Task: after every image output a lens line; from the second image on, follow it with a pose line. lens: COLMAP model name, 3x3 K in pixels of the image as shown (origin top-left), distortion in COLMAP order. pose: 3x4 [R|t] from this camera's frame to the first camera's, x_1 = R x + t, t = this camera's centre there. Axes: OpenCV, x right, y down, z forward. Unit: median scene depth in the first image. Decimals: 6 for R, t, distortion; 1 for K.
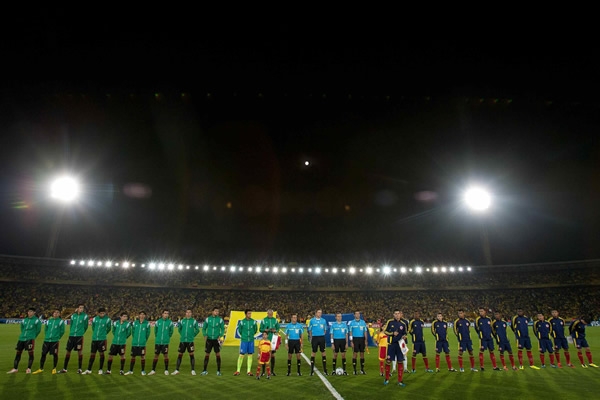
lens RADIAL K [[917.3, 0, 300.0], [0, 917.3, 200.0], [0, 0, 1]] dist [-0.119624, 0.073006]
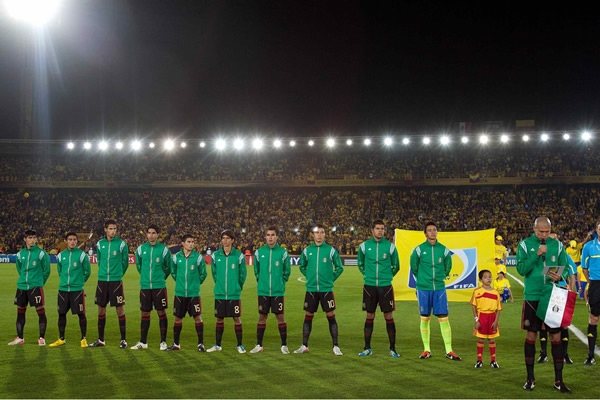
lens RADIAL K [[917.3, 0, 300.0], [0, 917.3, 200.0], [0, 0, 1]] dist [-0.119624, 0.073006]
pose [[0.891448, -0.014871, -0.452879, 0.096920], [0.082969, 0.987921, 0.130876, 0.040406], [0.445462, -0.154244, 0.881914, 0.572945]]
